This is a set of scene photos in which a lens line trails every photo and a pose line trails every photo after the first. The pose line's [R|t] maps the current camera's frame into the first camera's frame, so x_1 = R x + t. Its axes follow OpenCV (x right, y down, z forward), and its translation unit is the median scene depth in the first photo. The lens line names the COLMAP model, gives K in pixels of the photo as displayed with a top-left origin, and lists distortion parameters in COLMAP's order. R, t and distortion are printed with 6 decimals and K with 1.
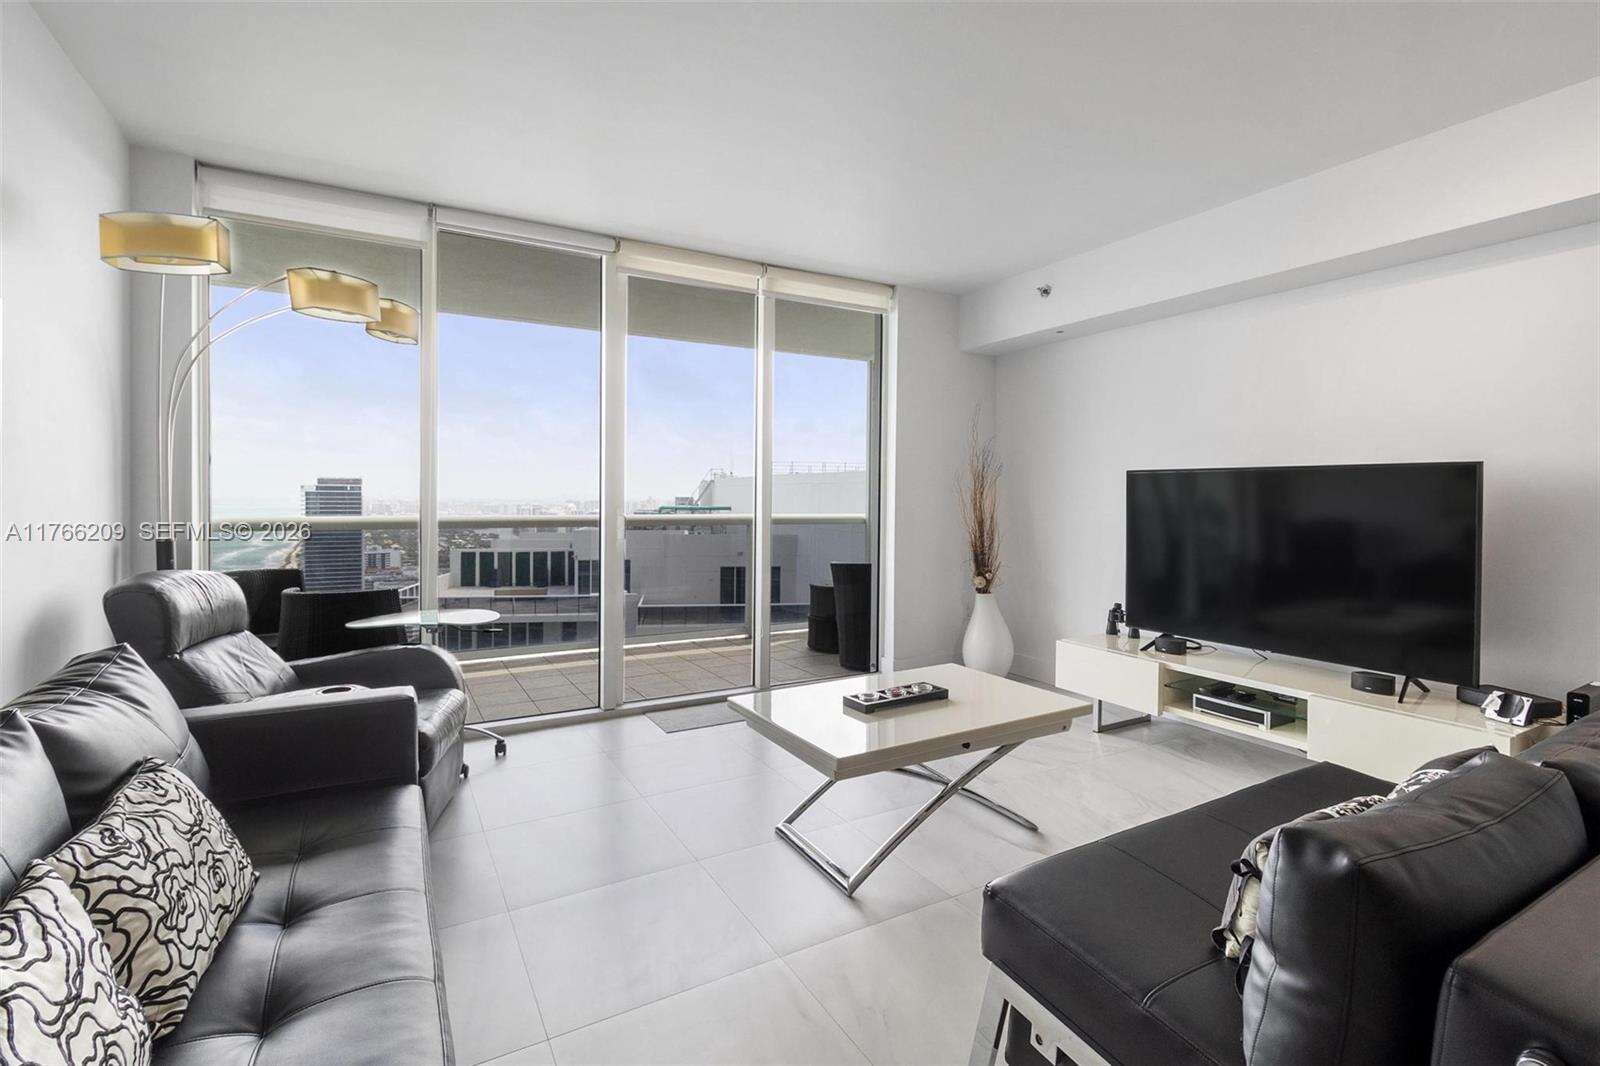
lens RADIAL K [[758.3, 0, 818.0], [0, 758.3, 503.3], [0, 0, 1]] dist [0.008374, 0.000483]
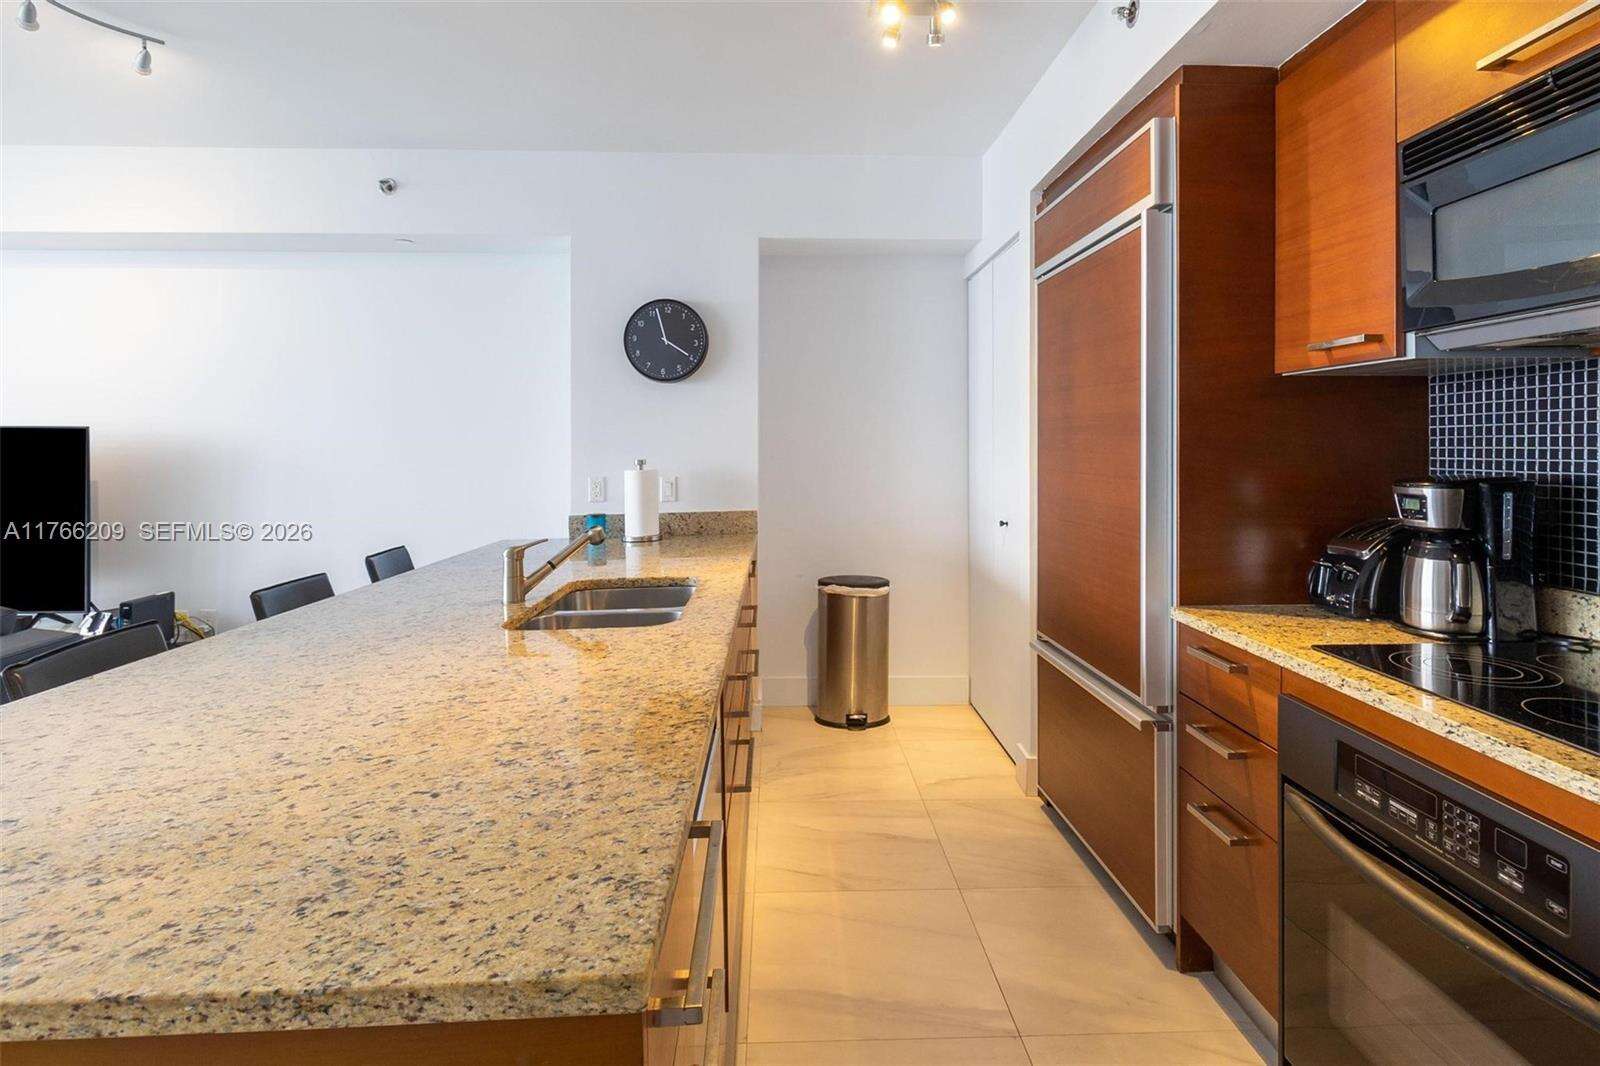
lens RADIAL K [[811.9, 0, 796.5], [0, 811.9, 443.1], [0, 0, 1]] dist [0.005016, -0.000806]
pose [[0.478287, -0.000672, 0.878204, 0.174431], [0.012664, 0.999901, -0.006131, -0.004136], [-0.878112, 0.014054, 0.478248, -0.415724]]
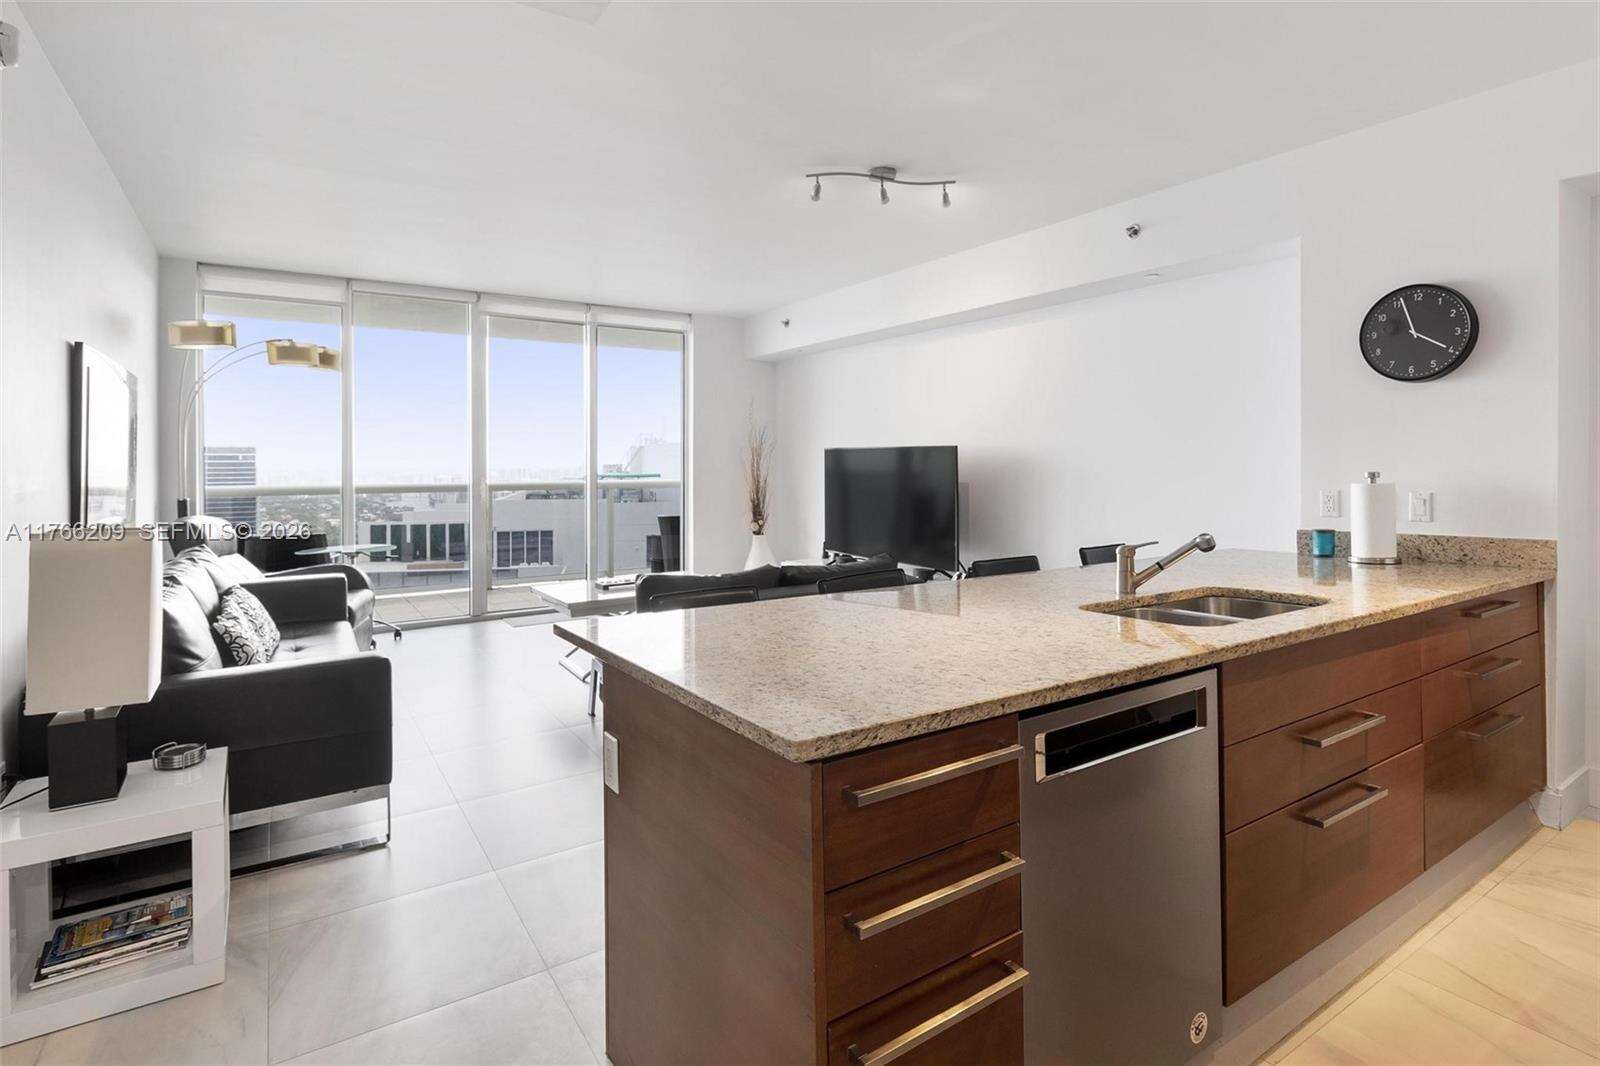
lens RADIAL K [[811.9, 0, 817.8], [0, 811.9, 465.8], [0, 0, 1]] dist [0.005016, -0.000806]
pose [[0.997880, -0.010239, 0.064269, 0.275154], [0.010463, 0.999940, -0.003155, -0.002884], [-0.064232, 0.003821, 0.997928, -0.586720]]
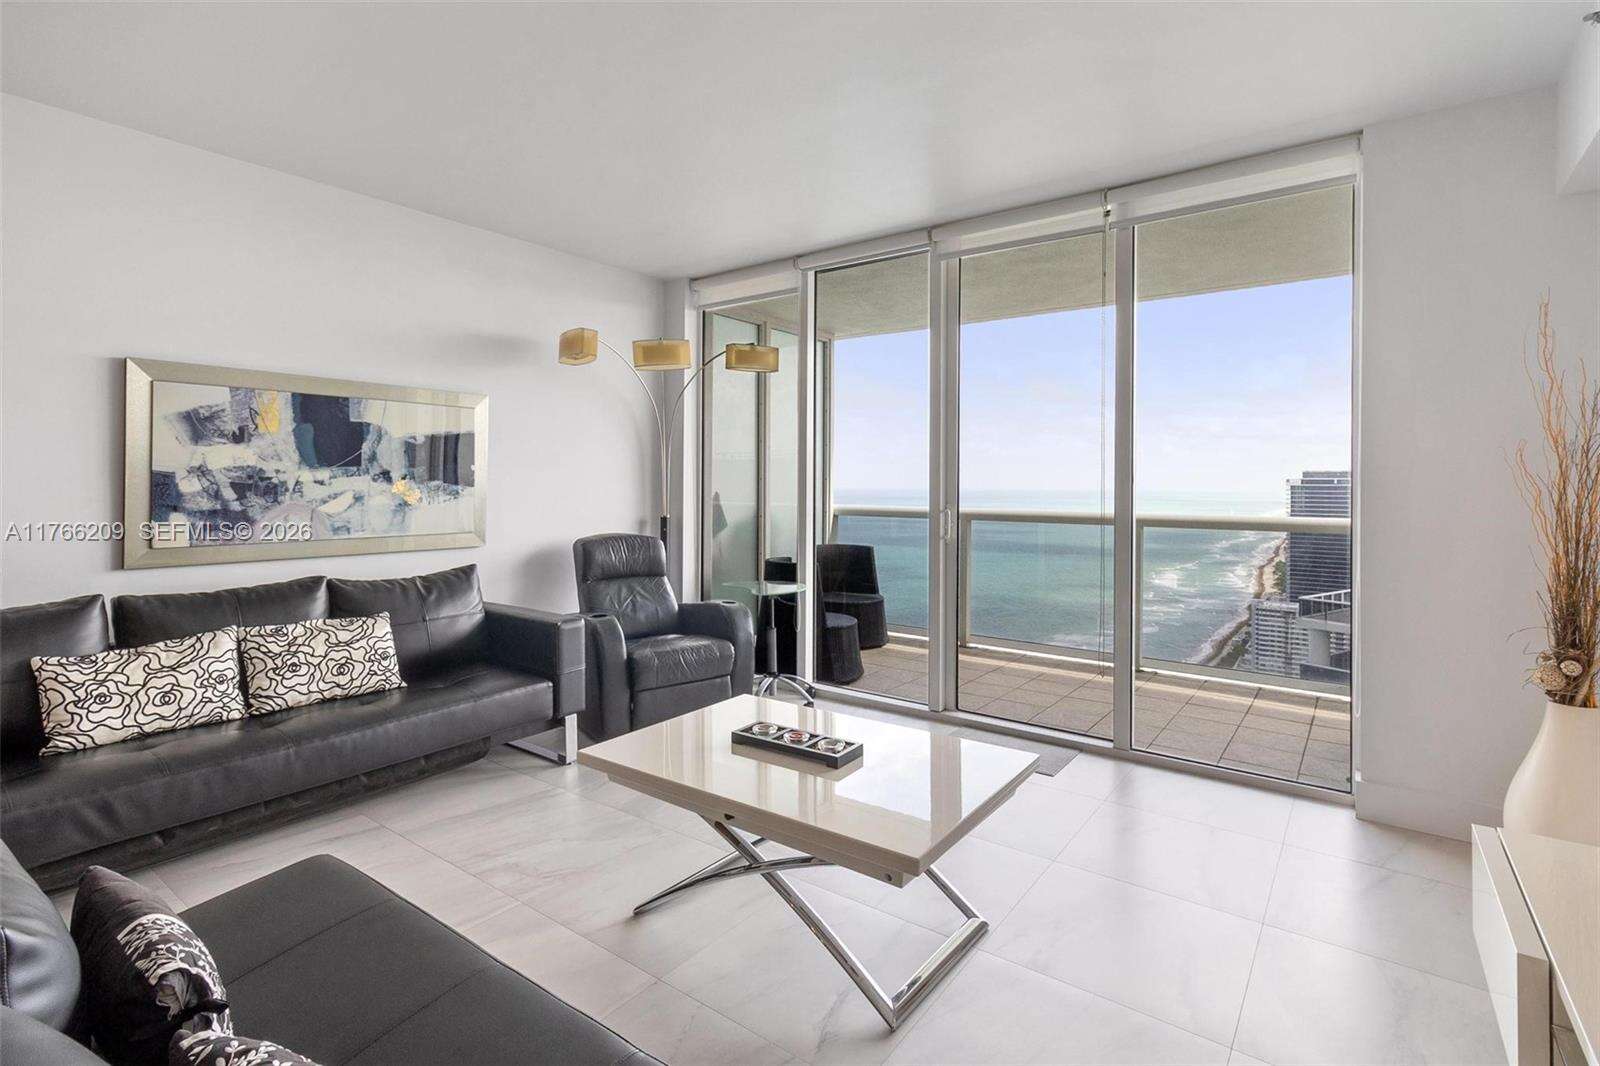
lens RADIAL K [[758.3, 0, 797.9], [0, 758.3, 485.4], [0, 0, 1]] dist [0.008374, 0.000483]
pose [[0.389000, -0.000458, -0.921238, 0.550557], [-0.013689, 0.999887, -0.006278, -0.007597], [0.921136, 0.015053, 0.388950, 0.448312]]
